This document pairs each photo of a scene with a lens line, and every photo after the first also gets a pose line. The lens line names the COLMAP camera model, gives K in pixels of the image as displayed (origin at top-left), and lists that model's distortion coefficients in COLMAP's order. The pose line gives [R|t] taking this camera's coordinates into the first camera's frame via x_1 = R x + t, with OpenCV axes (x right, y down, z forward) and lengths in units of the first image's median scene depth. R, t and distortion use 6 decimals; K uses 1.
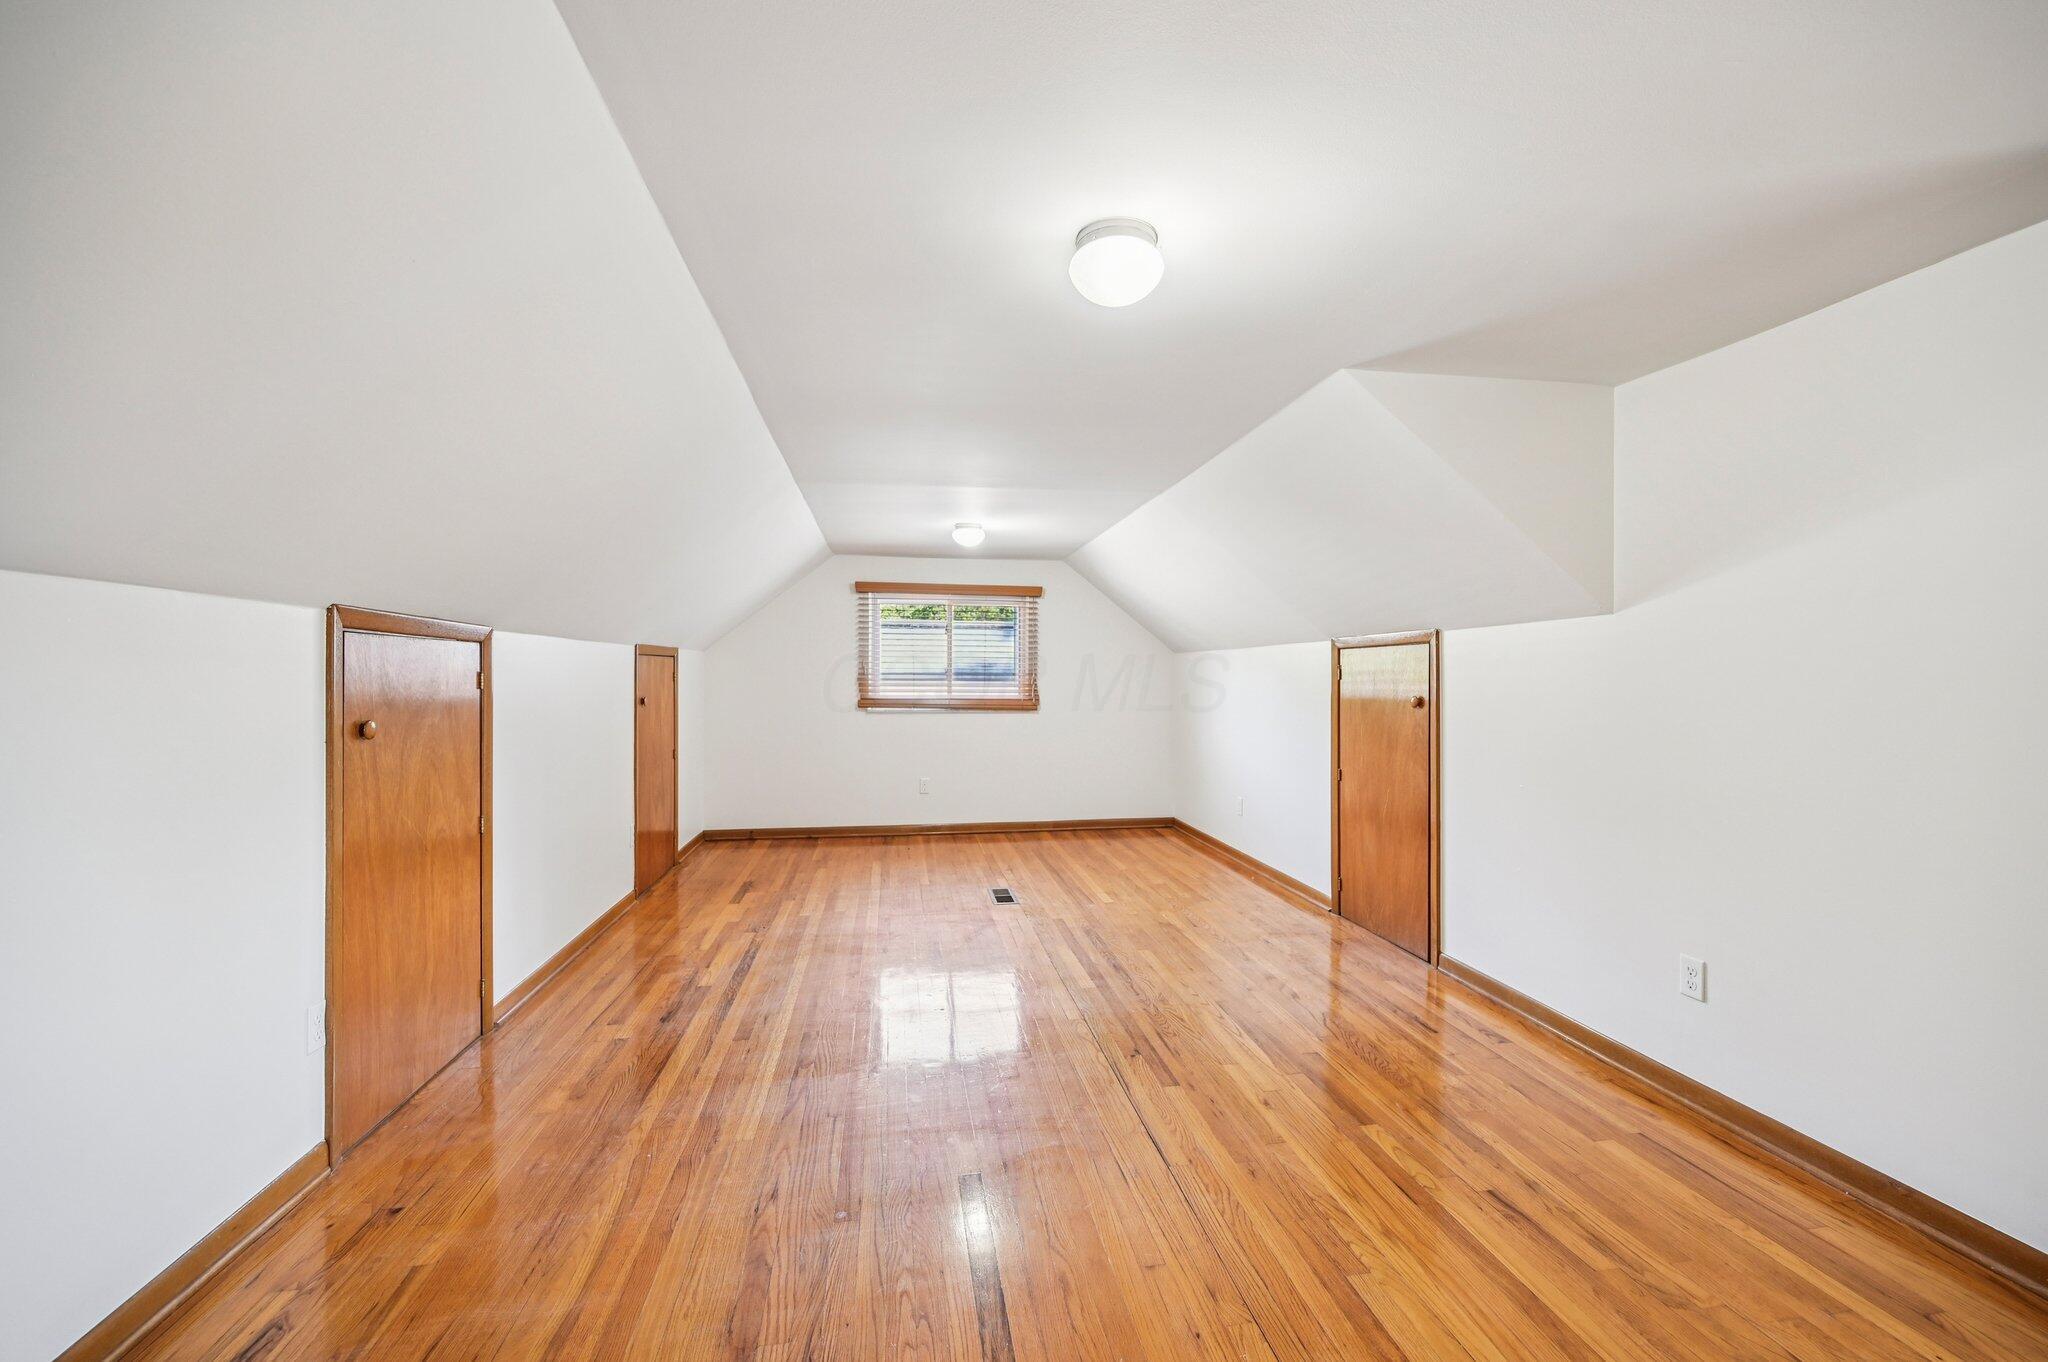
lens RADIAL K [[807.6, 0, 1025.1], [0, 807.6, 677.6], [0, 0, 1]] dist [0.000366, -0.000048]
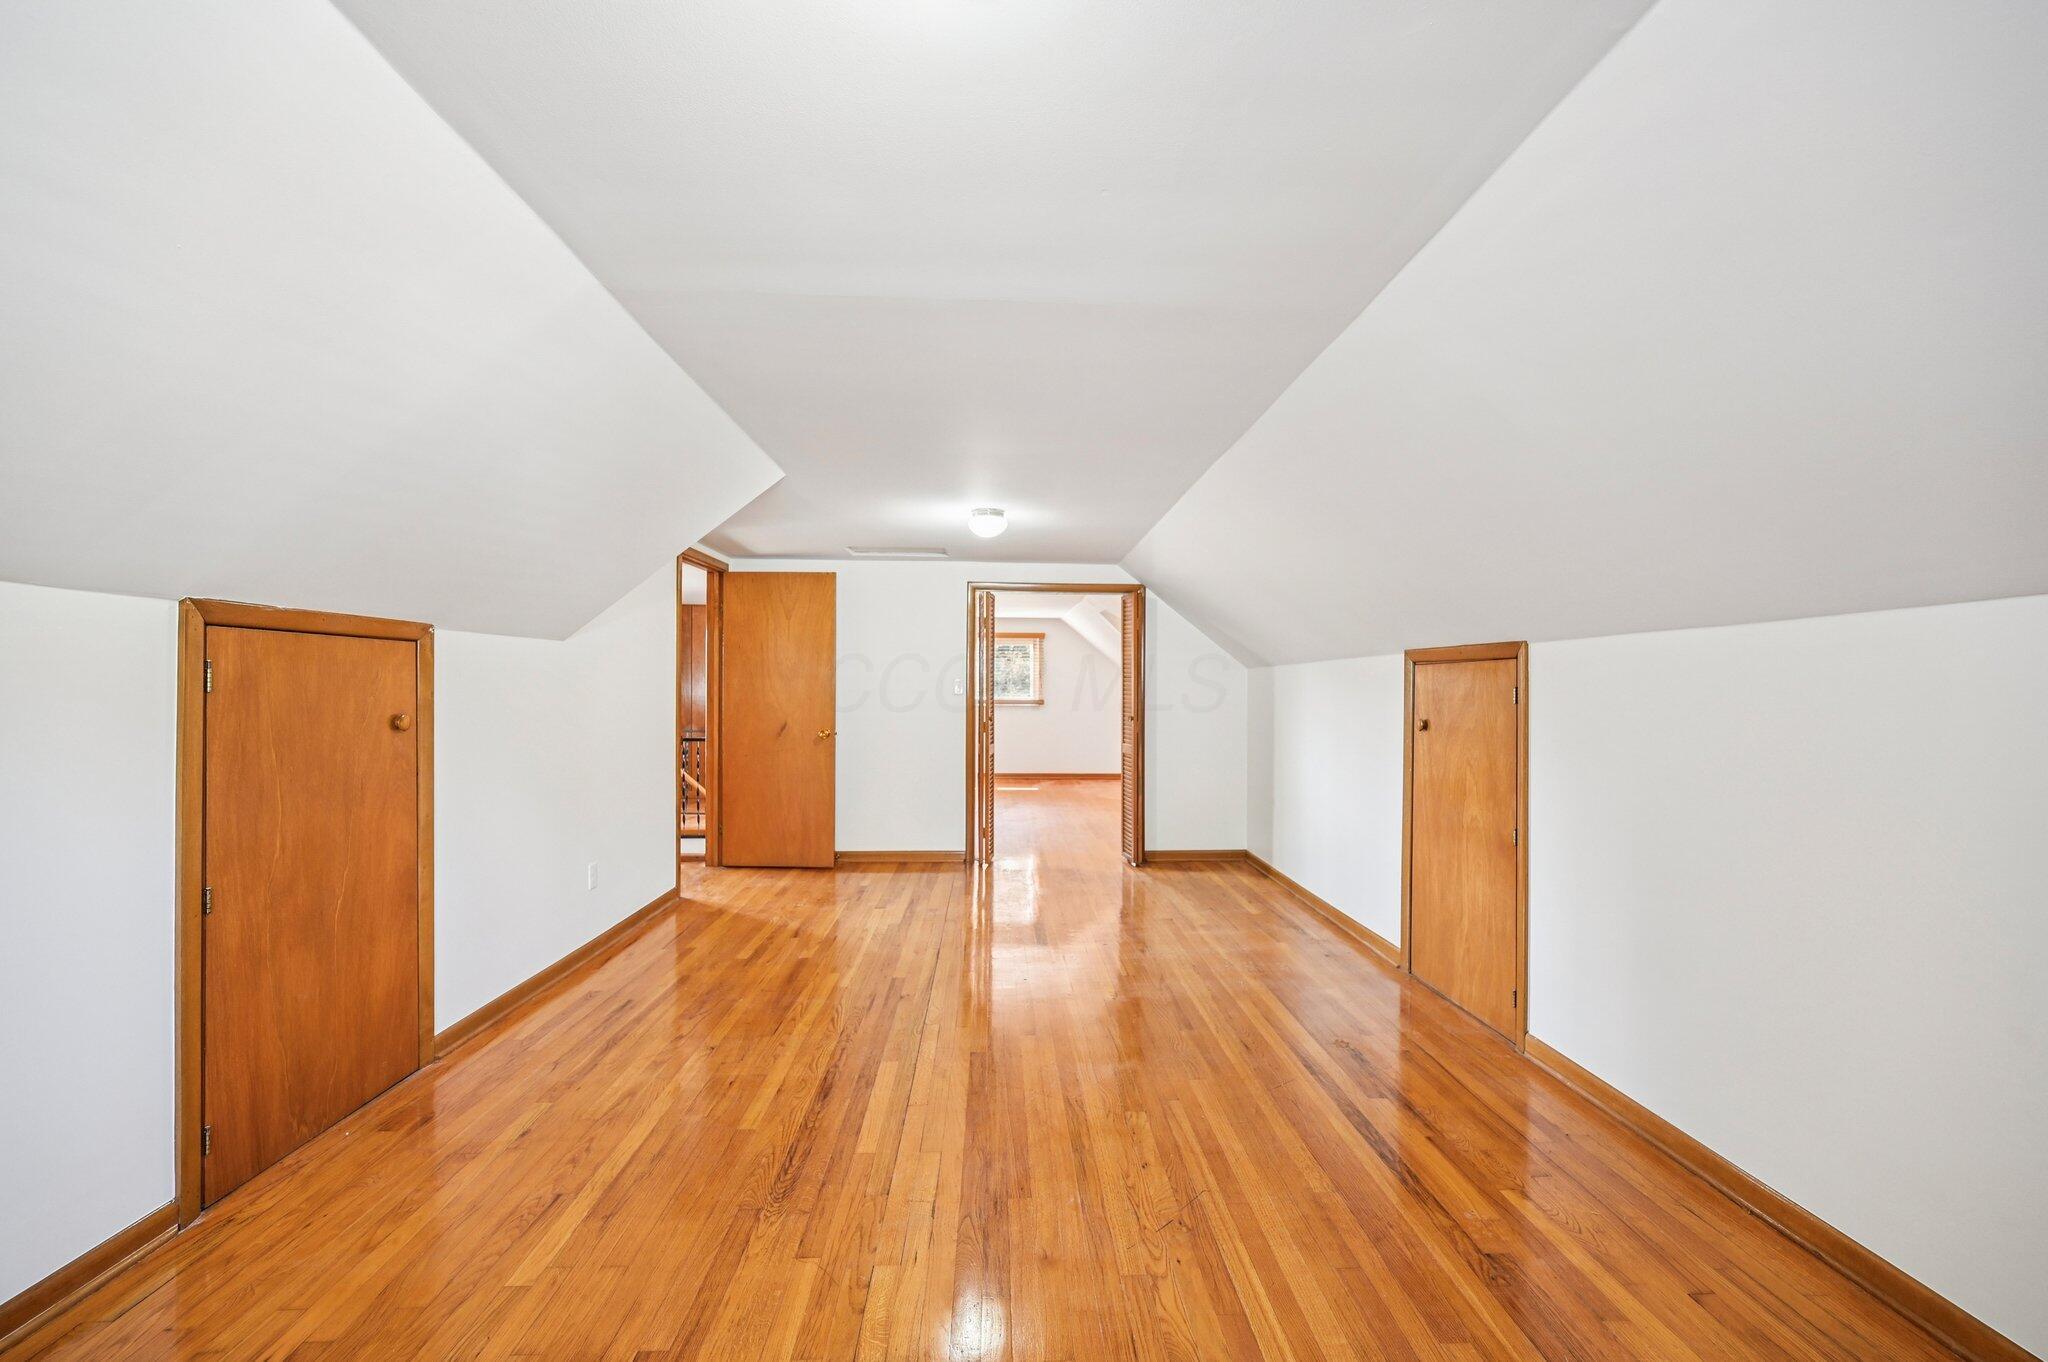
lens RADIAL K [[807.6, 0, 1025.1], [0, 807.6, 677.6], [0, 0, 1]] dist [0.000366, -0.000048]
pose [[-0.992366, -0.001518, 0.123317, -0.151476], [-0.003029, 0.999923, -0.012070, -0.003467], [-0.123289, -0.012352, -0.992294, 1.694499]]
